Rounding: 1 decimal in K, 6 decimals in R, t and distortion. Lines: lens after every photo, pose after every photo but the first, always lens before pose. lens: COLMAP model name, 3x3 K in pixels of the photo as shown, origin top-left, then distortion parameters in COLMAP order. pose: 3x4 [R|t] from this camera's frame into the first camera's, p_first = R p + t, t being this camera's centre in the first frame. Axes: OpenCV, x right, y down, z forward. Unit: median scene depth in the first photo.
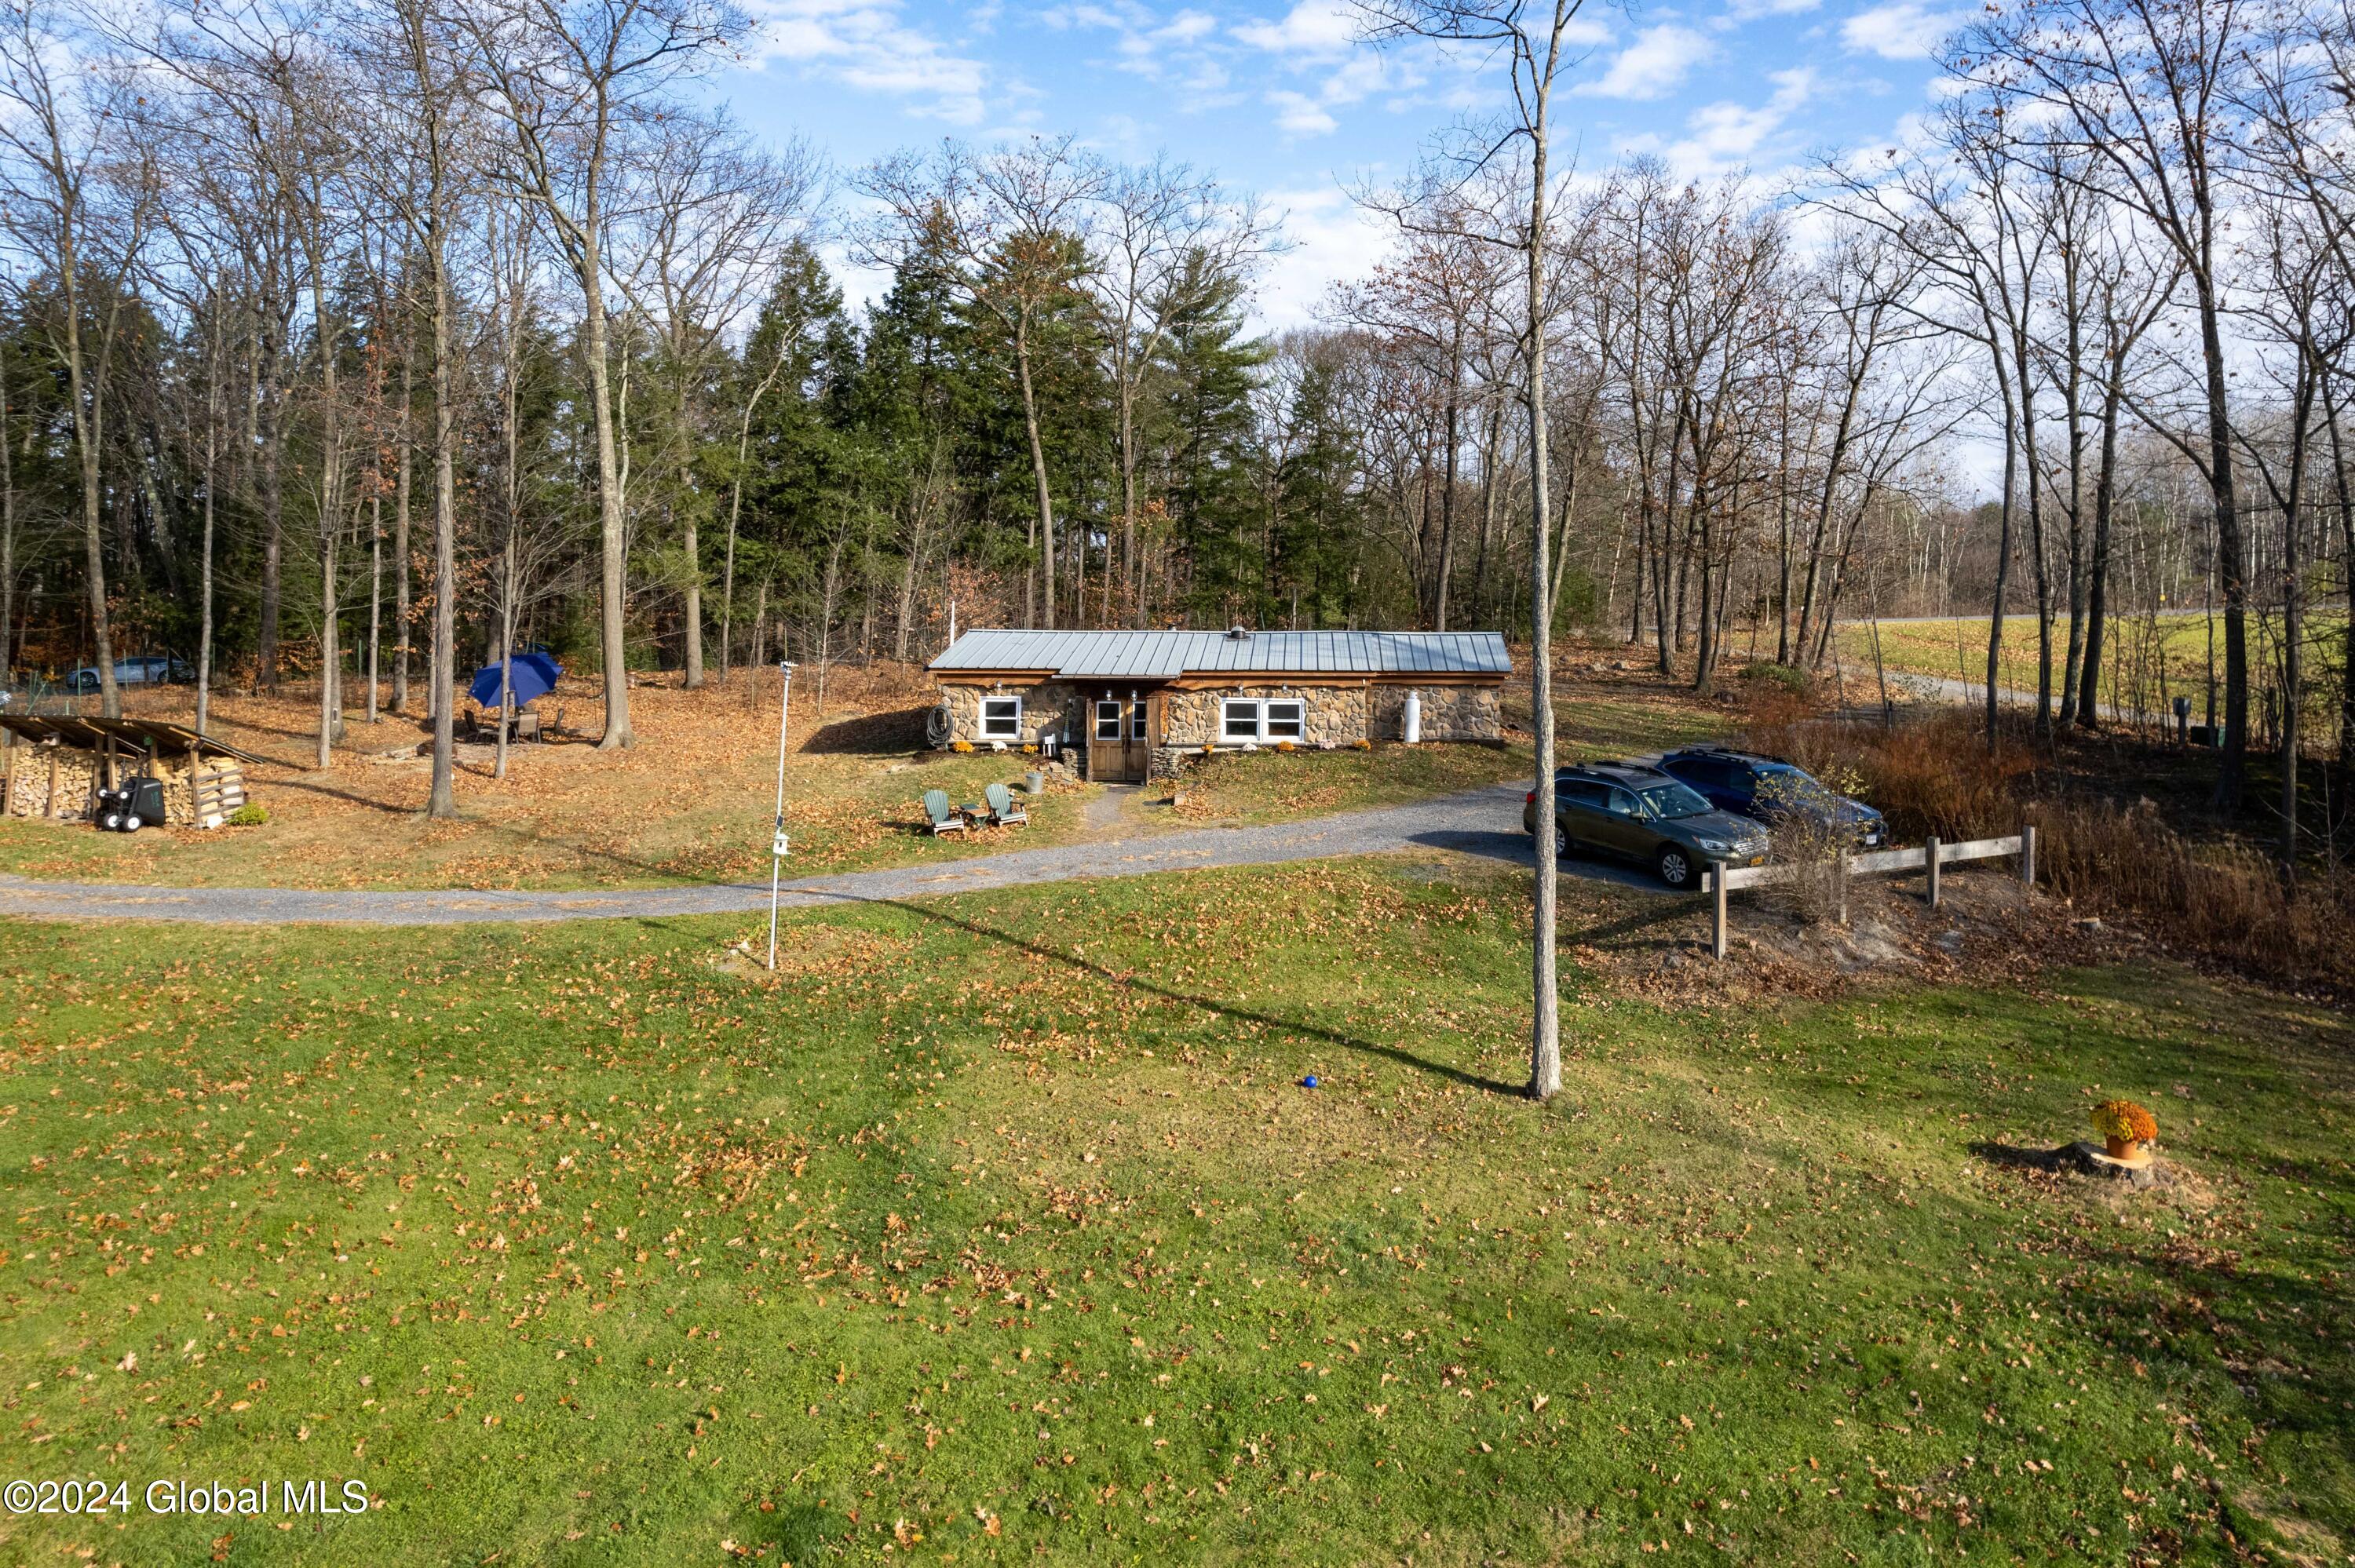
lens RADIAL K [[1532.6, 0, 1279.7], [0, 1532.6, 575.8], [0, 0, 1]] dist [-0.032176, 0.019738]
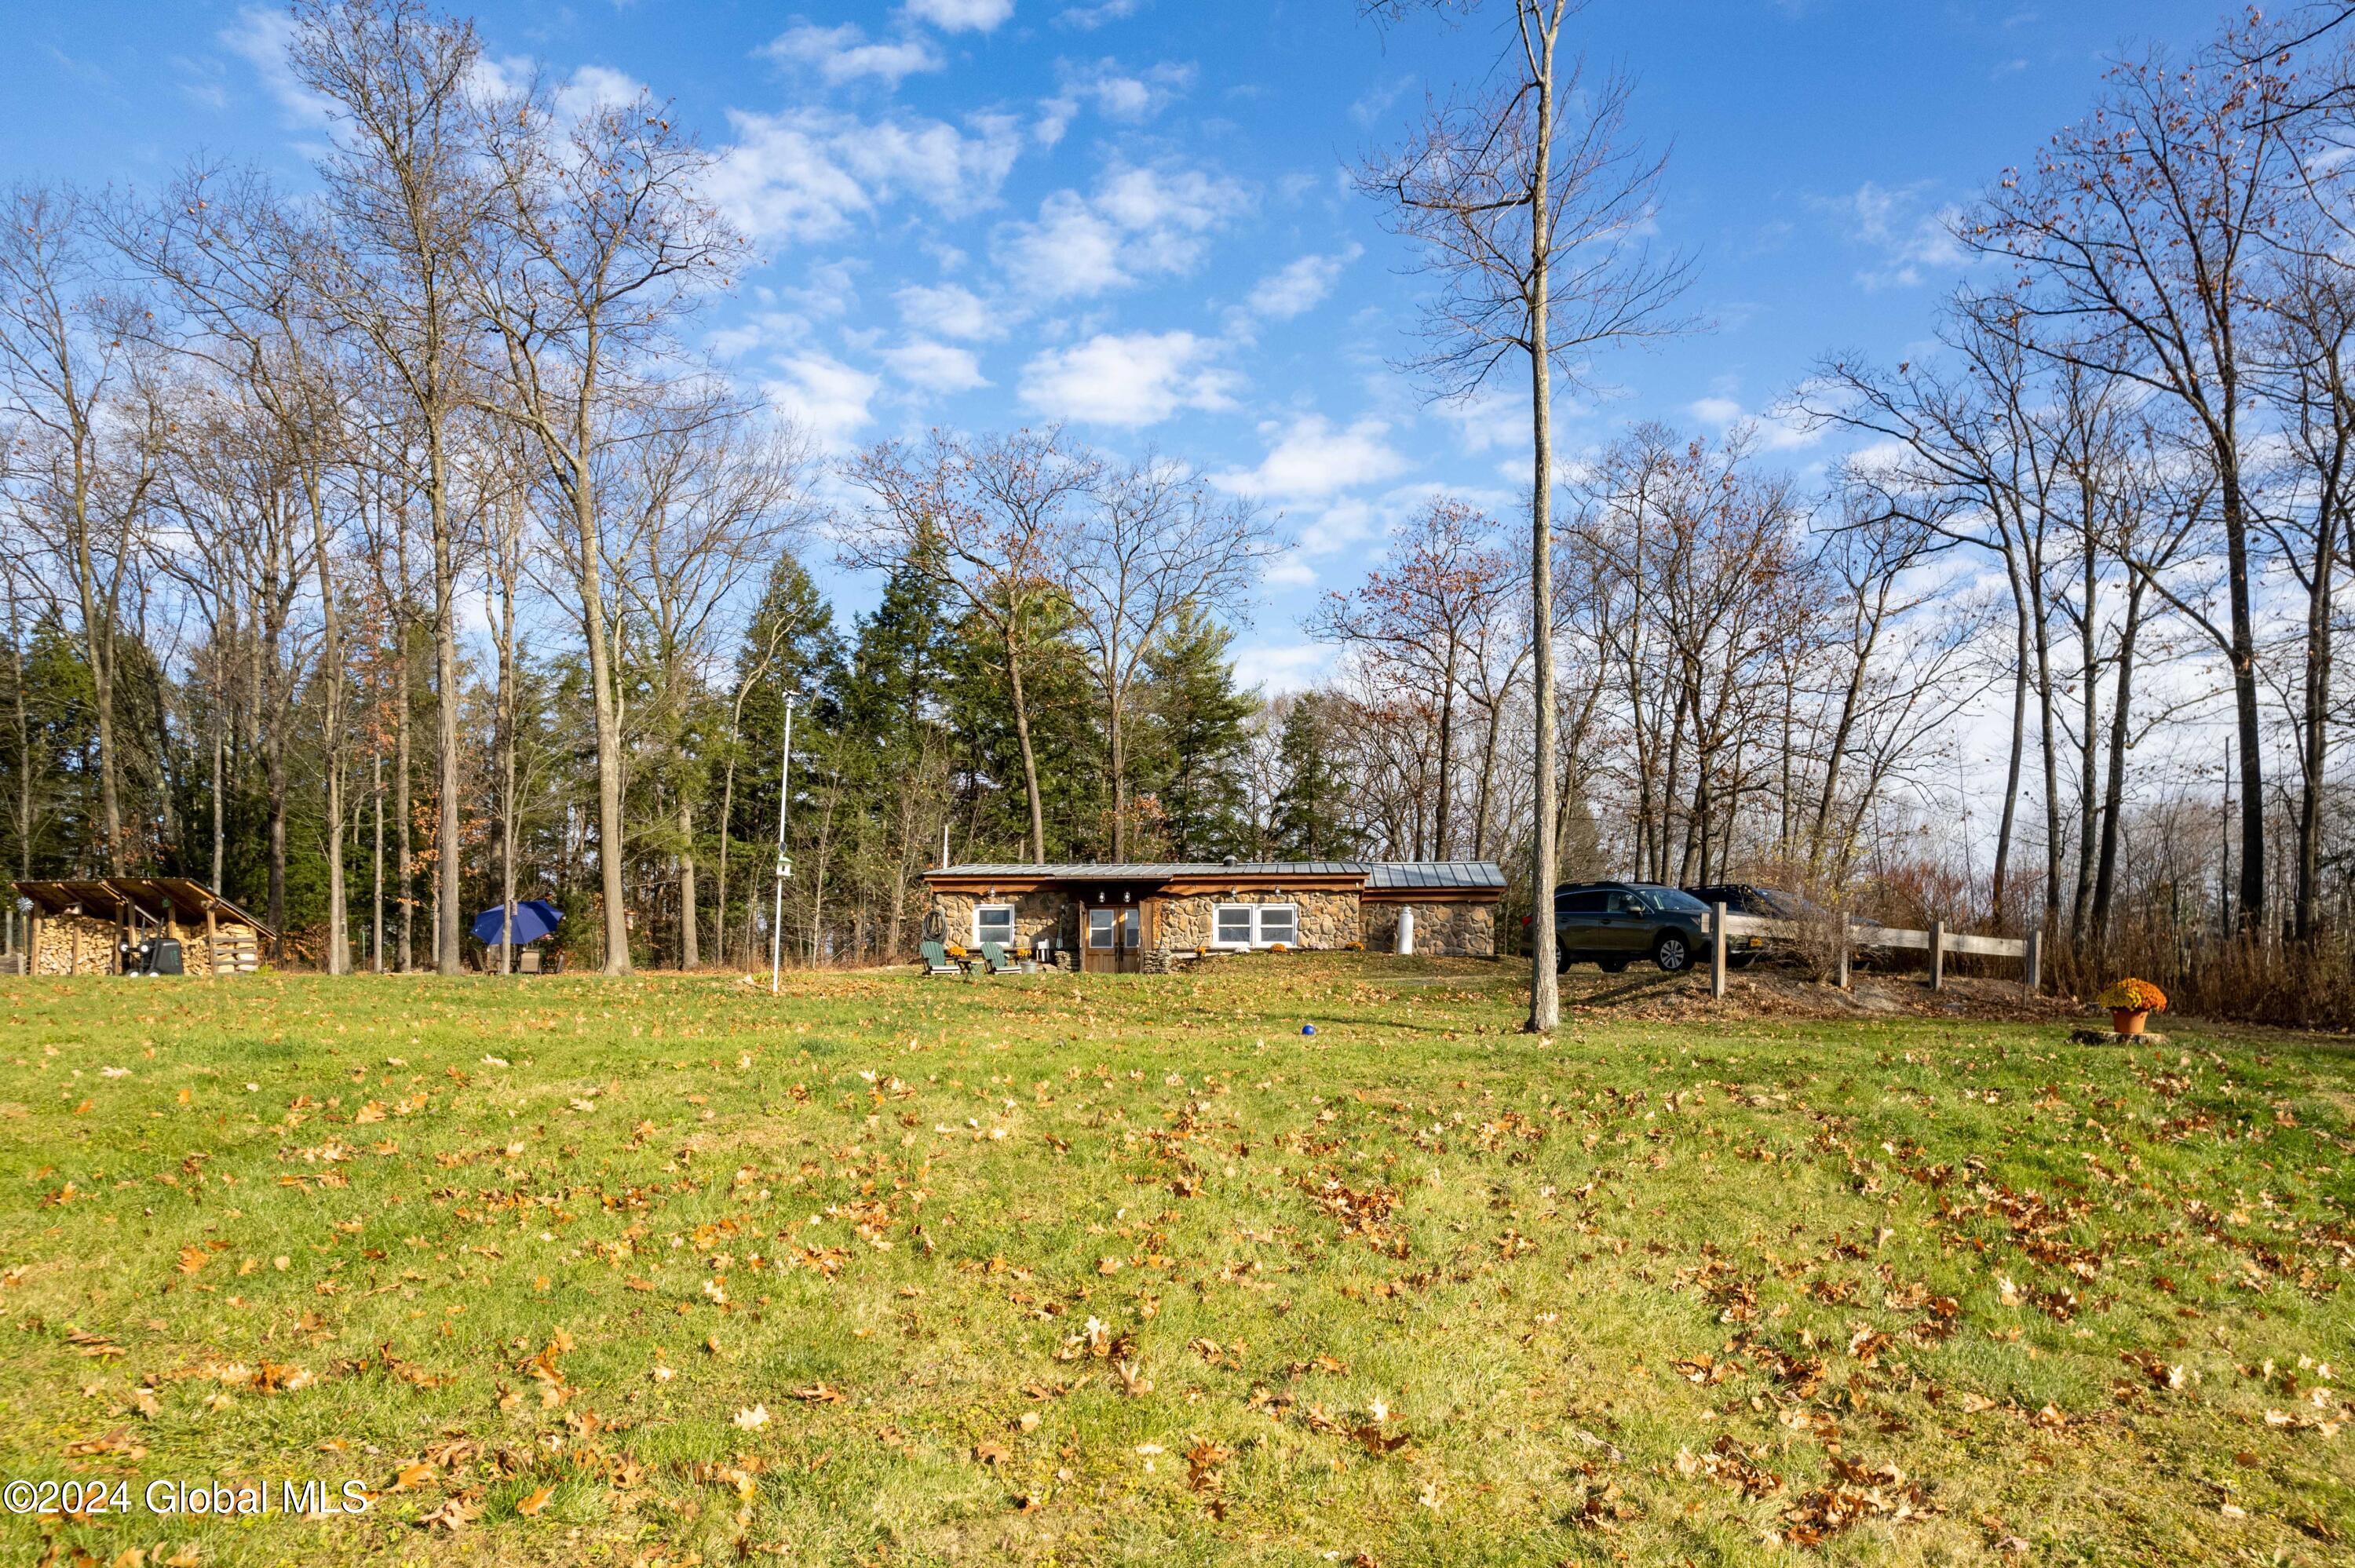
lens RADIAL K [[1536.8, 0, 1207.4], [0, 1536.8, 1112.0], [0, 0, 1]] dist [-0.017707, 0.003077]
pose [[0.999260, -0.000063, -0.038468, -0.003987], [0.001612, 0.999189, 0.040222, 0.175176], [0.038434, -0.040254, 0.998450, -0.005693]]
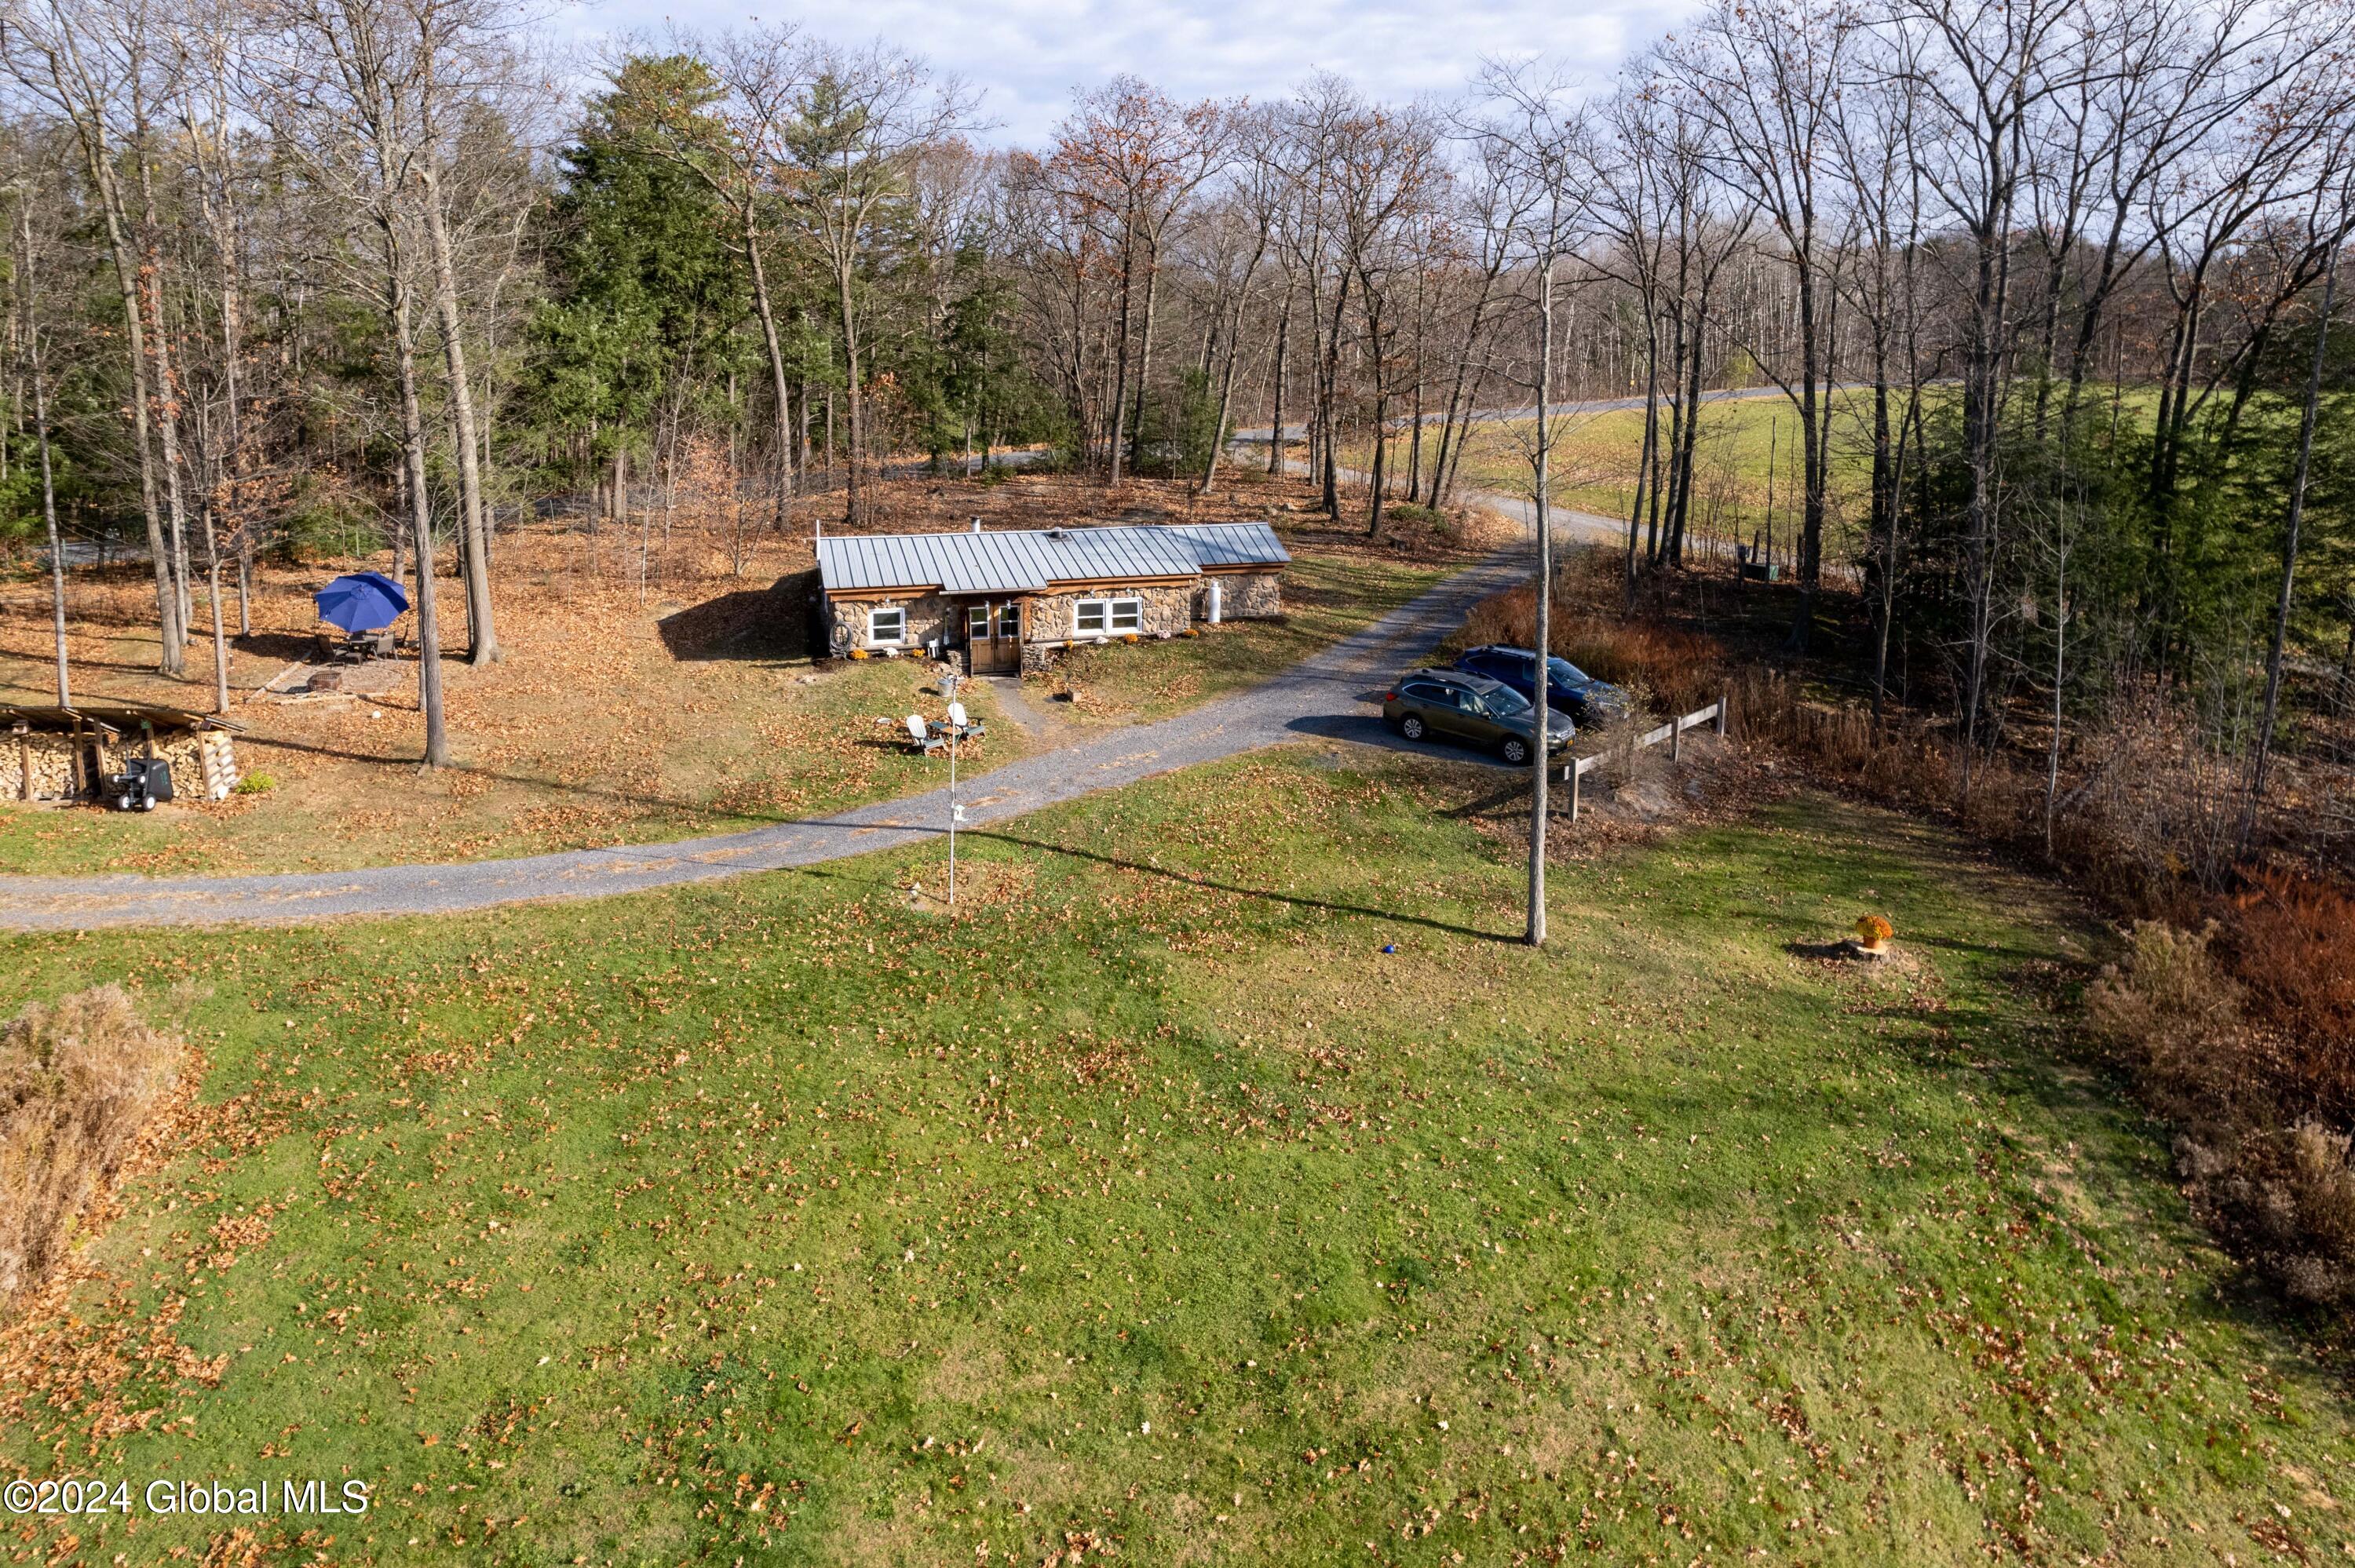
lens RADIAL K [[1532.6, 0, 1189.0], [0, 1532.6, 582.1], [0, 0, 1]] dist [-0.032176, 0.019738]
pose [[0.957146, -0.049240, 0.285390, -0.293141], [-0.002604, 0.983937, 0.178498, -0.147431], [-0.289595, -0.171592, 0.941643, -0.148951]]
